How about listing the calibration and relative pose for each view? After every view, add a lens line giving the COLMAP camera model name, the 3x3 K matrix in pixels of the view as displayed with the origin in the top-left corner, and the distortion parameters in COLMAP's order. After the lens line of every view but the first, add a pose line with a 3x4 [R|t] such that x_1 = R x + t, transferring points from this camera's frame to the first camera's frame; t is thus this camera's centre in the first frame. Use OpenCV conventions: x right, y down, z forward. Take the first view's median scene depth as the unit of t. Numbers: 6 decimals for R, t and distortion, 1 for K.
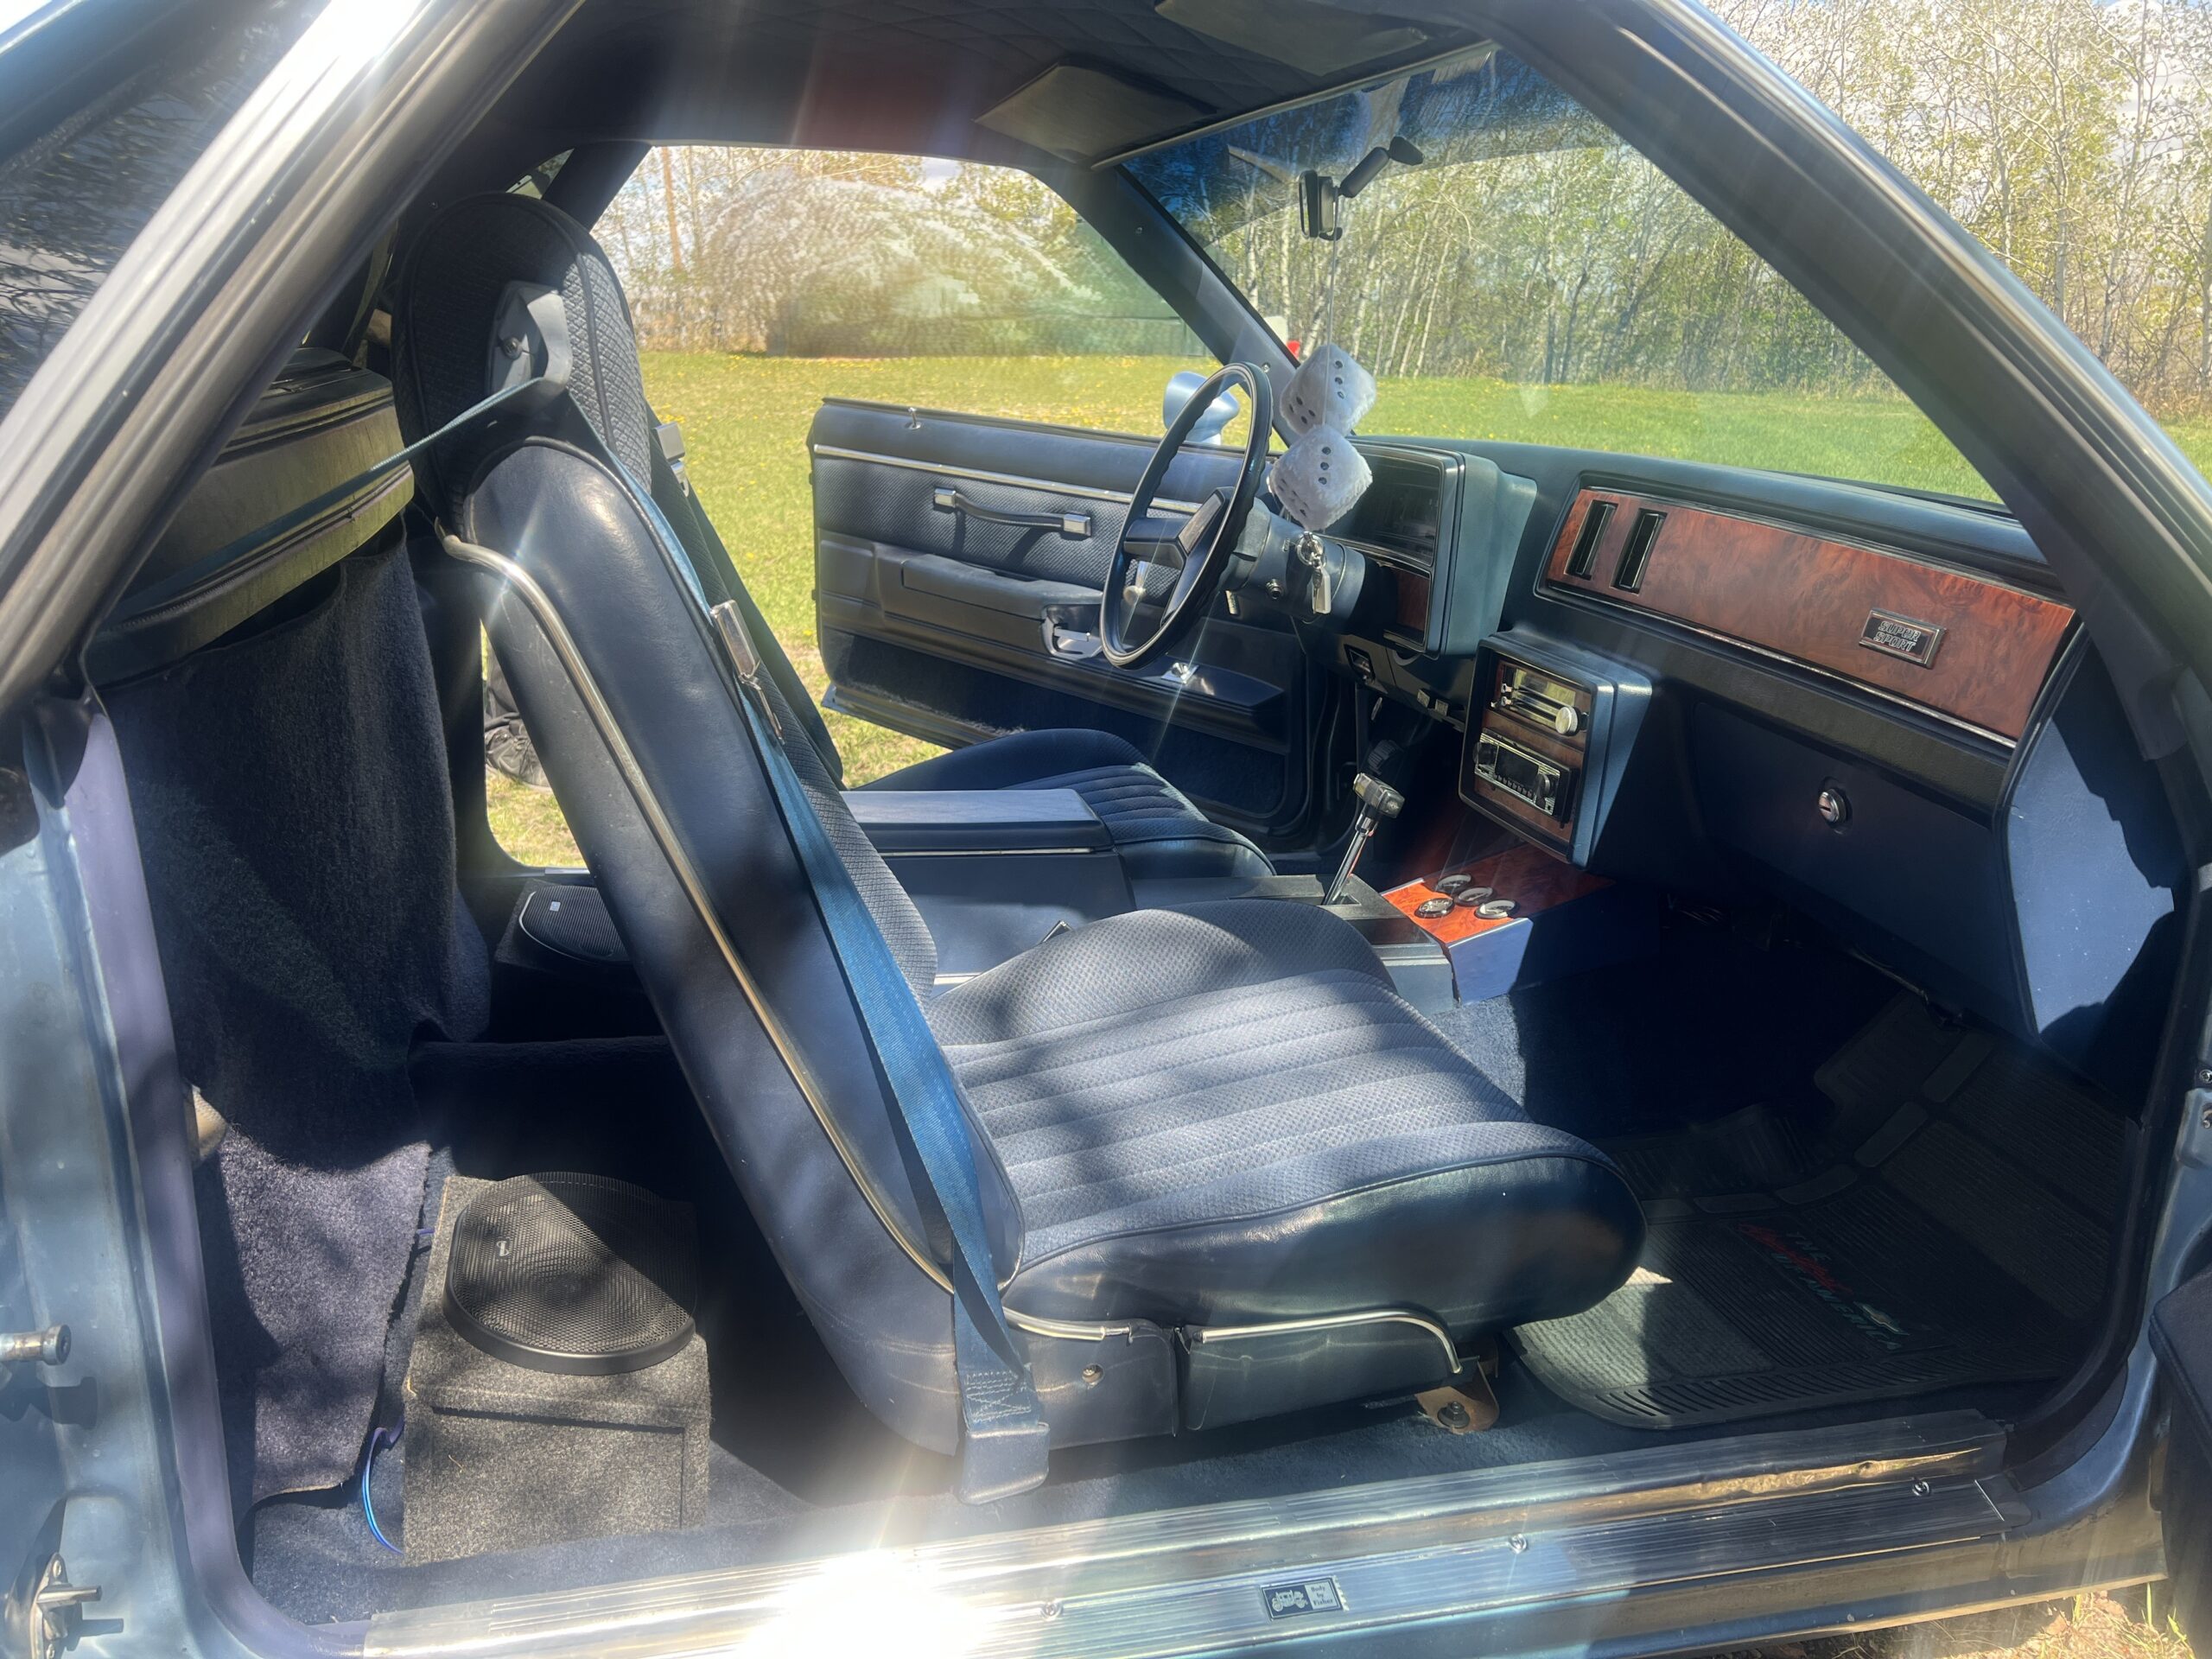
lens RADIAL K [[1642.4, 0, 1106.0], [0, 1642.4, 829.5], [0, 0, 1]] dist [0.001927, 0.001885]
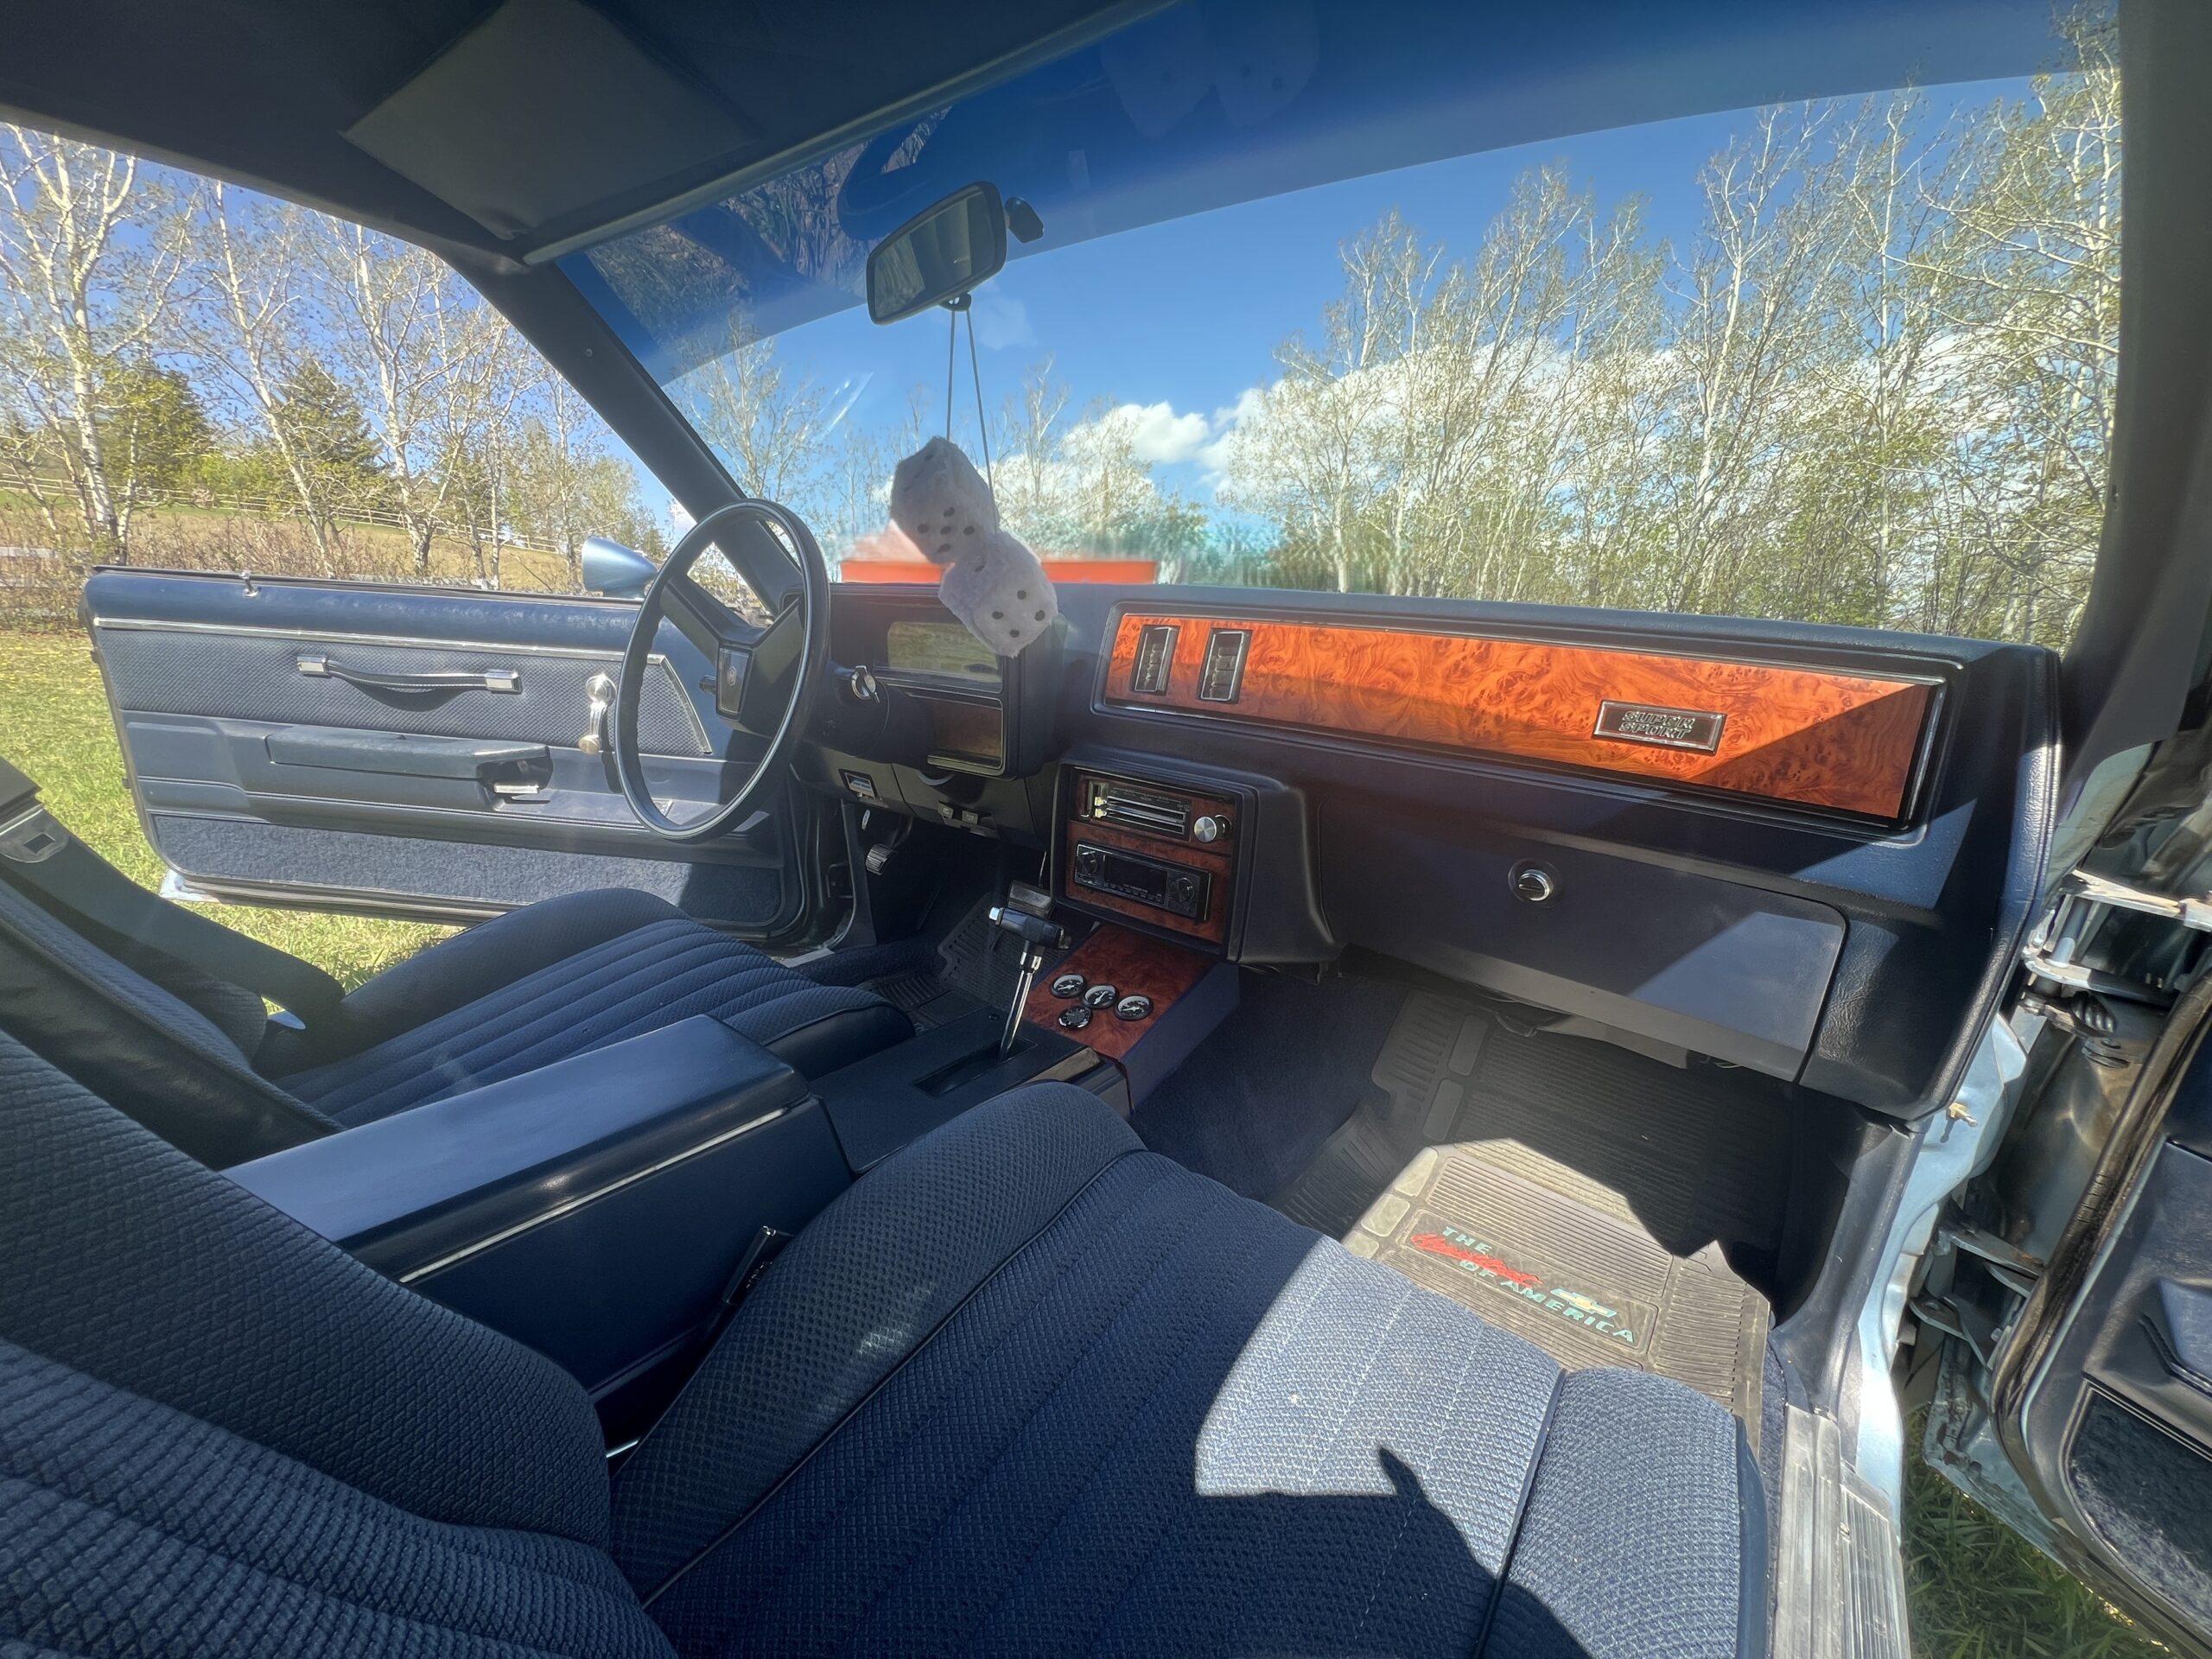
lens RADIAL K [[884.5, 0, 1108.2], [0, 884.5, 837.7], [0, 0, 1]] dist [-0.001062, 0.000092]
pose [[0.777786, -0.183577, 0.601123, -0.089641], [0.172802, 0.981996, 0.076305, -0.089806], [-0.604309, 0.044526, 0.795505, 0.453598]]
